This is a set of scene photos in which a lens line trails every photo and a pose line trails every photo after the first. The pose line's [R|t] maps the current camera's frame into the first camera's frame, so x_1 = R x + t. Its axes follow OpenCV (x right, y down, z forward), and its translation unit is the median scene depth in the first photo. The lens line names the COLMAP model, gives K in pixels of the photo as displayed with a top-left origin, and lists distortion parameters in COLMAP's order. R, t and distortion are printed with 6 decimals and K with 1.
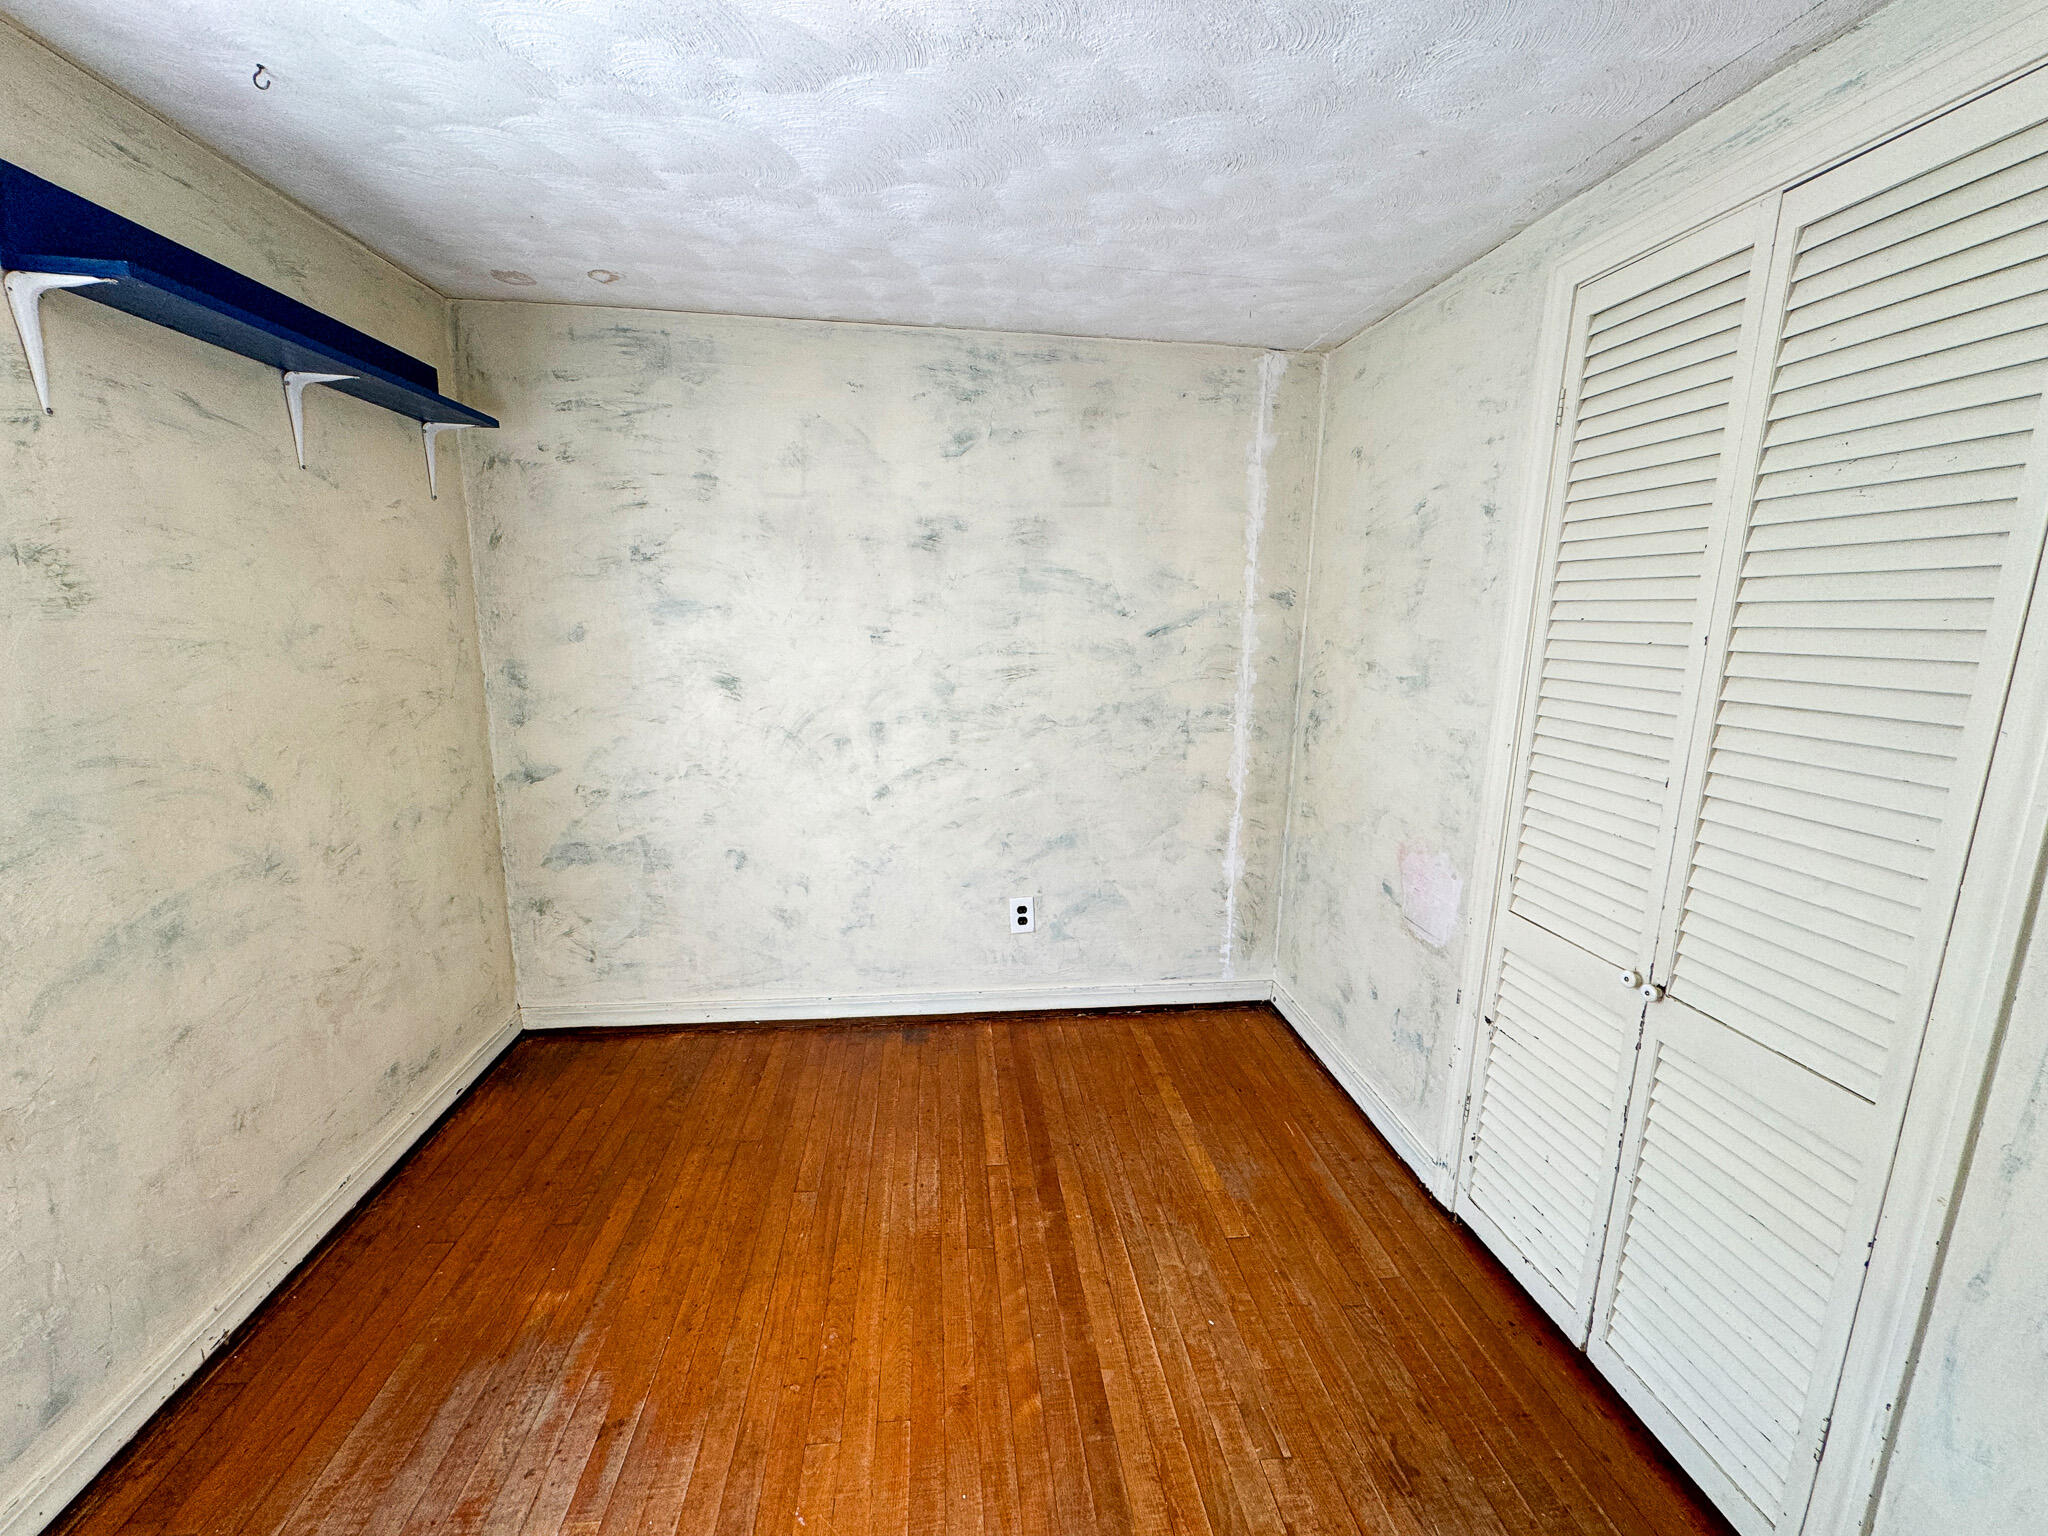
lens RADIAL K [[807.3, 0, 1022.8], [0, 807.3, 767.1], [0, 0, 1]] dist [-0.002189, -0.000075]
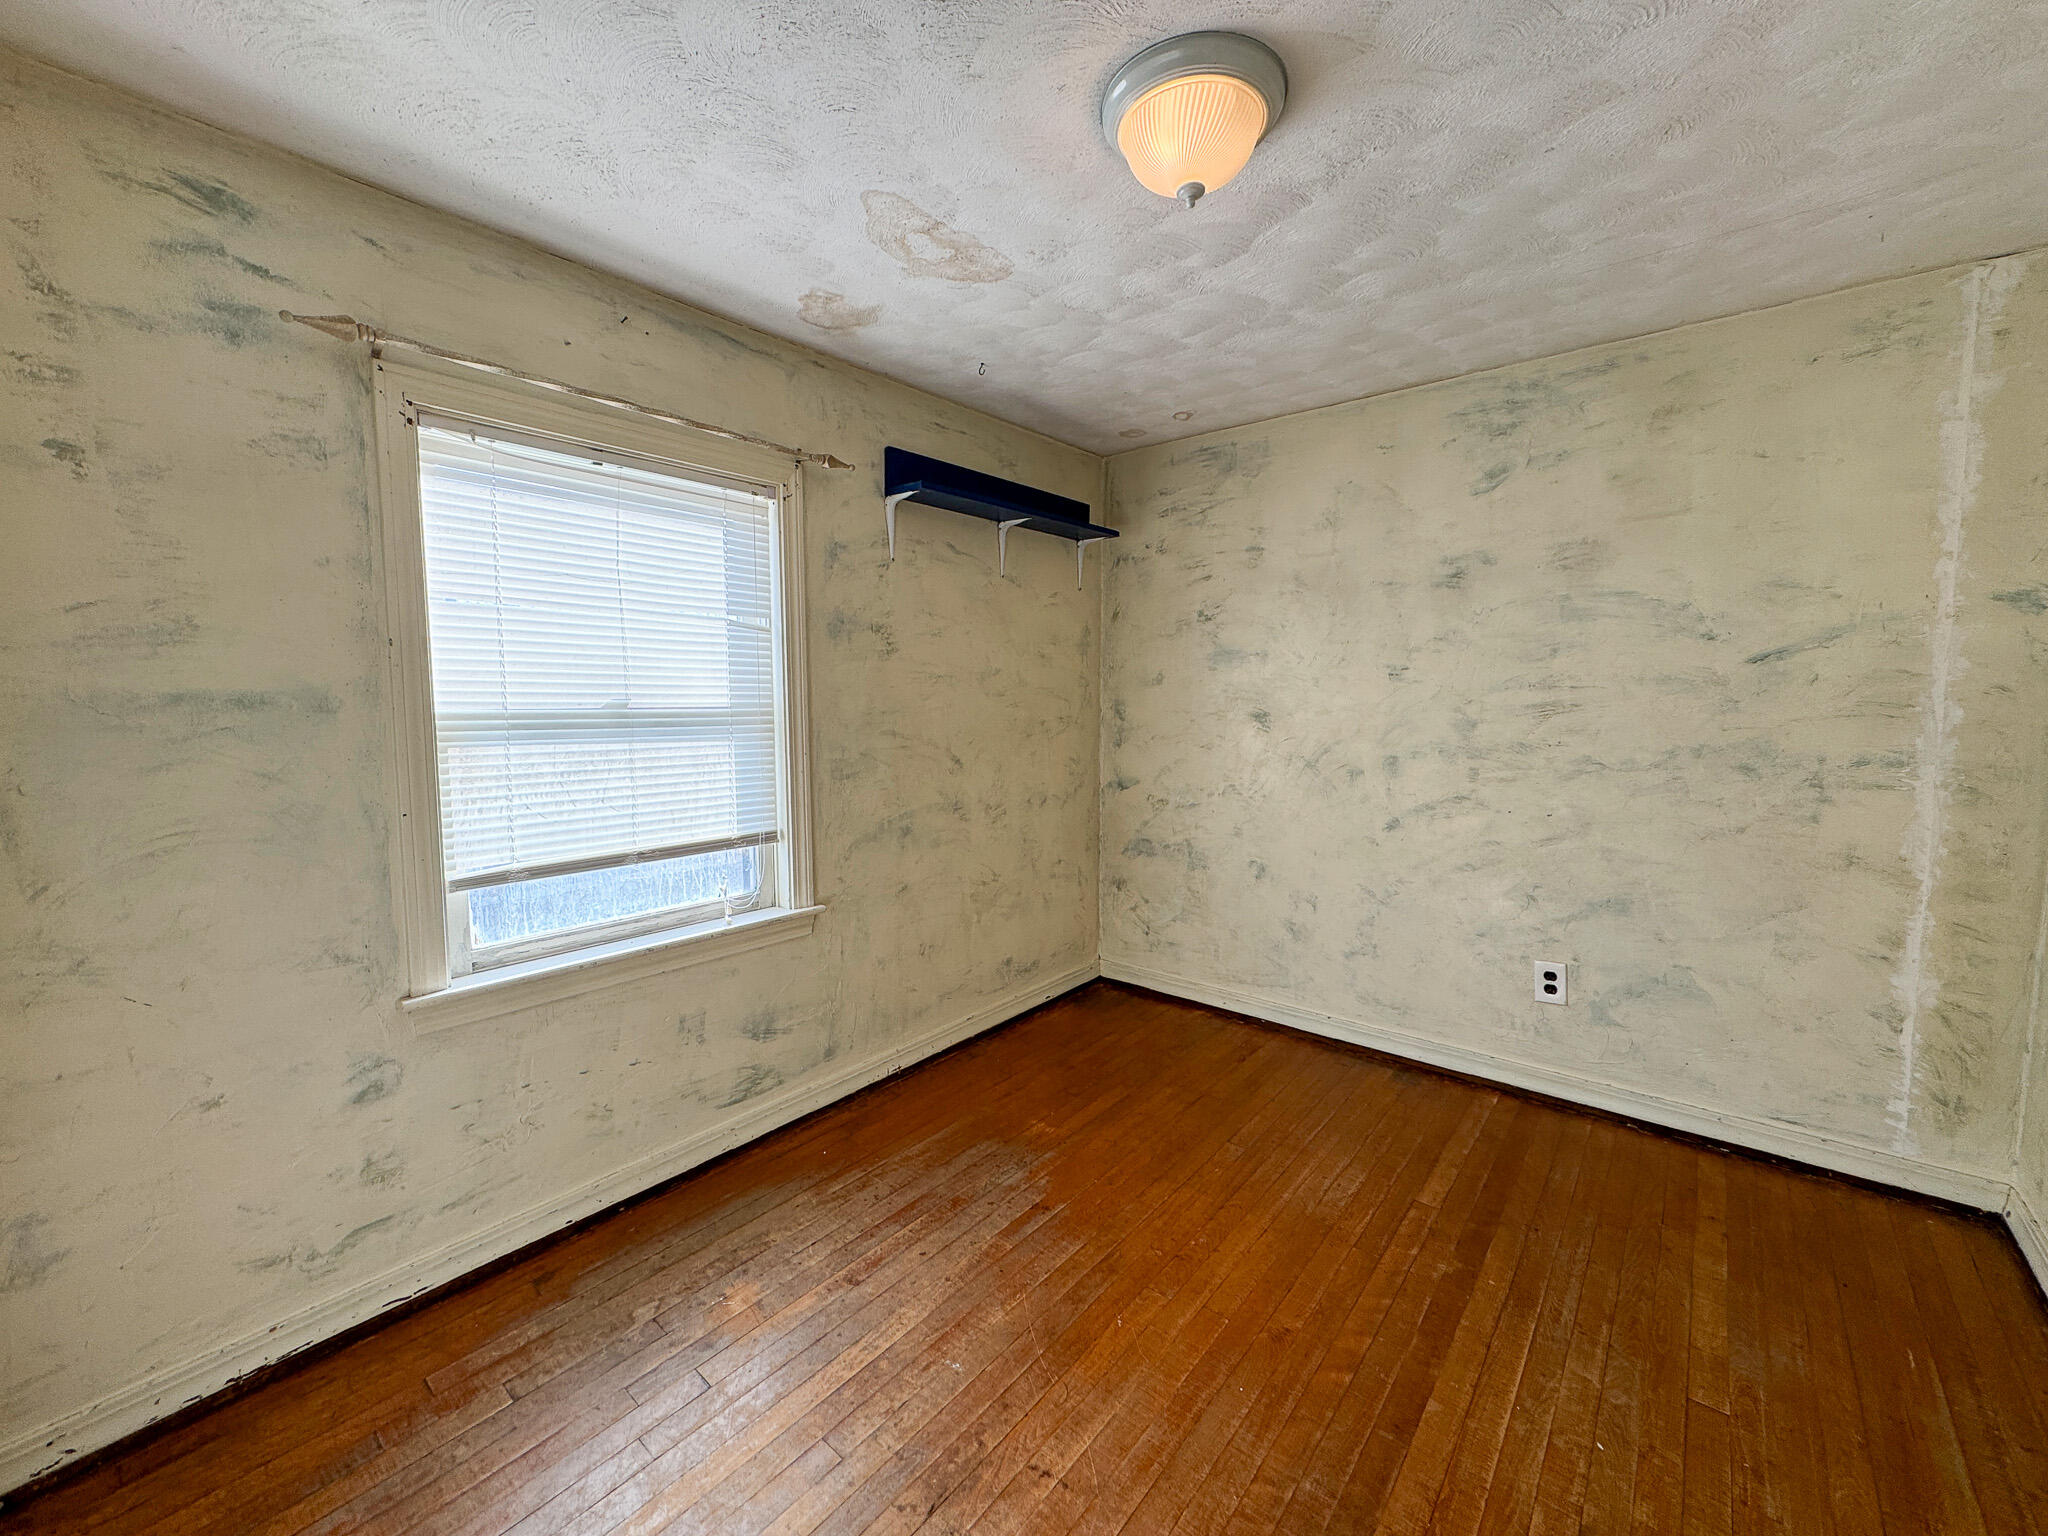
lens RADIAL K [[807.3, 0, 1028.1], [0, 807.3, 766.4], [0, 0, 1]] dist [-0.002189, -0.000075]
pose [[0.690568, 0.043569, -0.721954, 0.280183], [-0.118732, 0.991471, -0.053736, 0.077761], [0.713455, 0.122828, 0.689851, -0.054859]]
